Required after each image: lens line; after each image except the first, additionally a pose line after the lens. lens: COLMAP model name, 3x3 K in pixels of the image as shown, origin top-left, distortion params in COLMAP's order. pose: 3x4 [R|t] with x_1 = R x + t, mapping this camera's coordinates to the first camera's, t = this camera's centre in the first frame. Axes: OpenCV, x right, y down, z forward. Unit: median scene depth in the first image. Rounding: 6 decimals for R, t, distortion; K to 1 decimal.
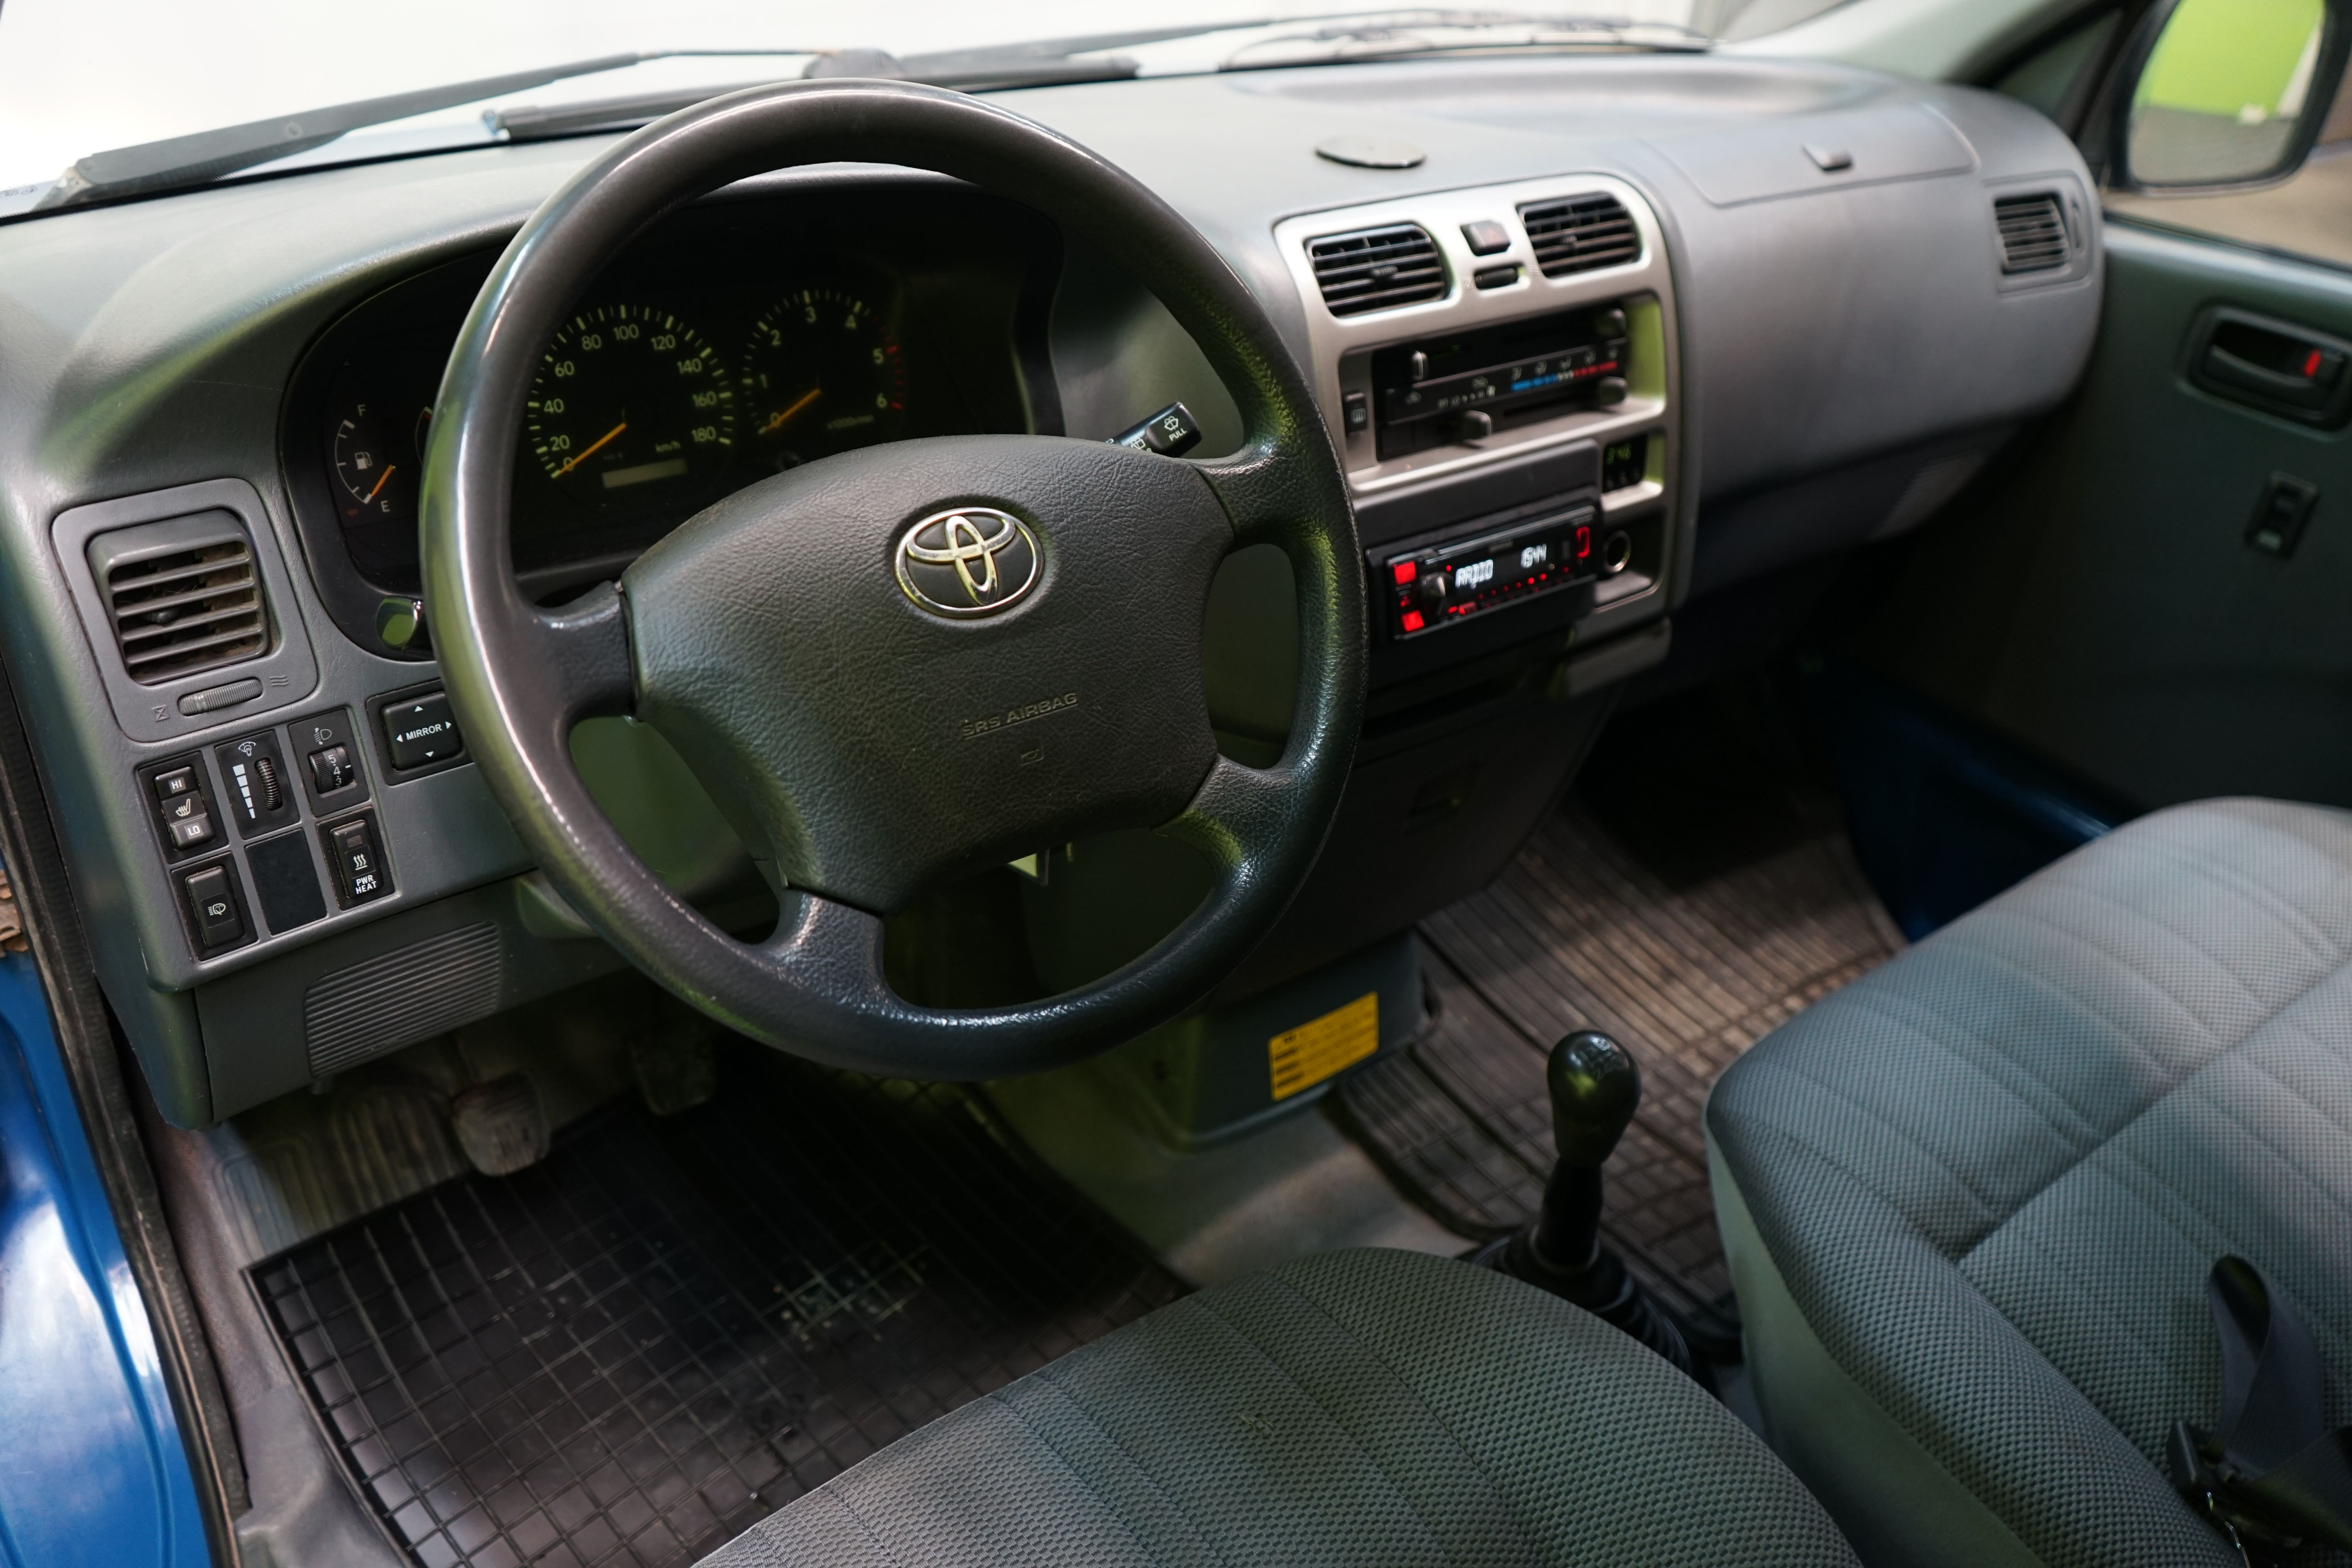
lens RADIAL K [[1888.3, 0, 1177.0], [0, 1888.3, 789.7], [0, 0, 1]] dist [-0.003515, -0.005662]
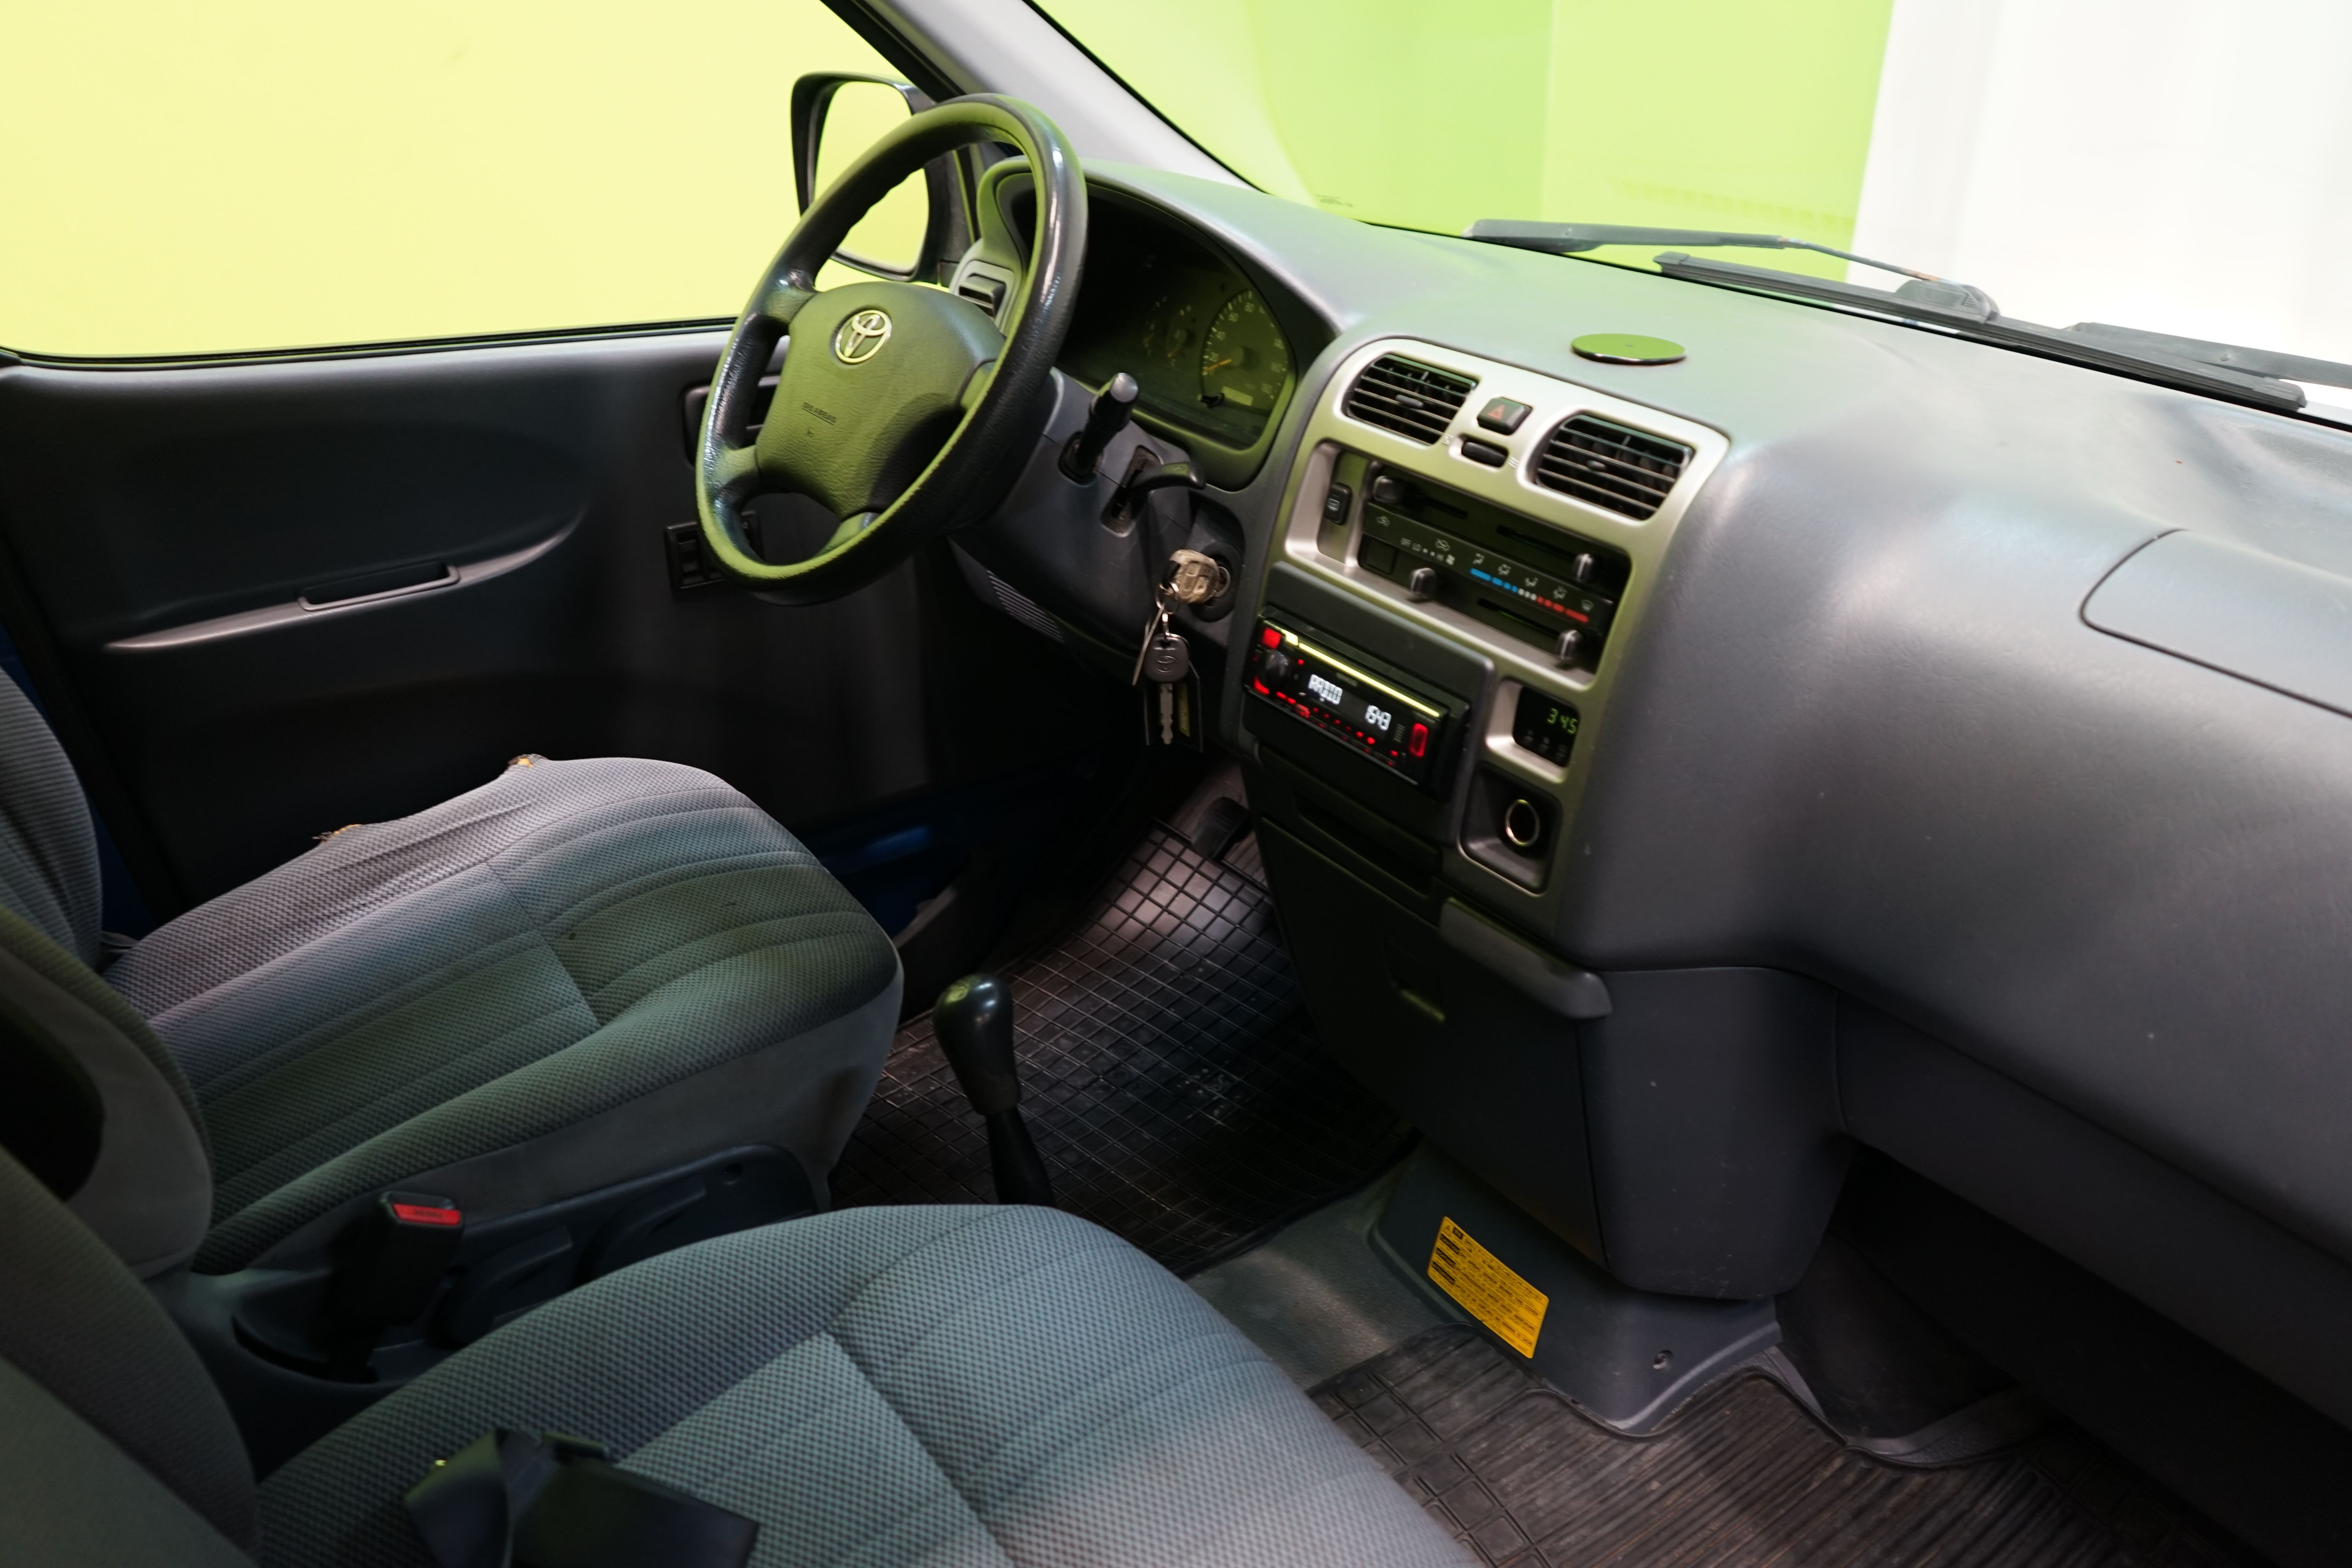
lens RADIAL K [[1888.3, 0, 1177.5], [0, 1888.3, 779.7], [0, 0, 1]] dist [-0.003515, -0.005662]
pose [[-0.055176, 0.372785, -0.926276, 1.115166], [-0.547889, 0.764247, 0.340212, -0.375927], [0.834729, 0.526268, 0.162077, 0.772226]]
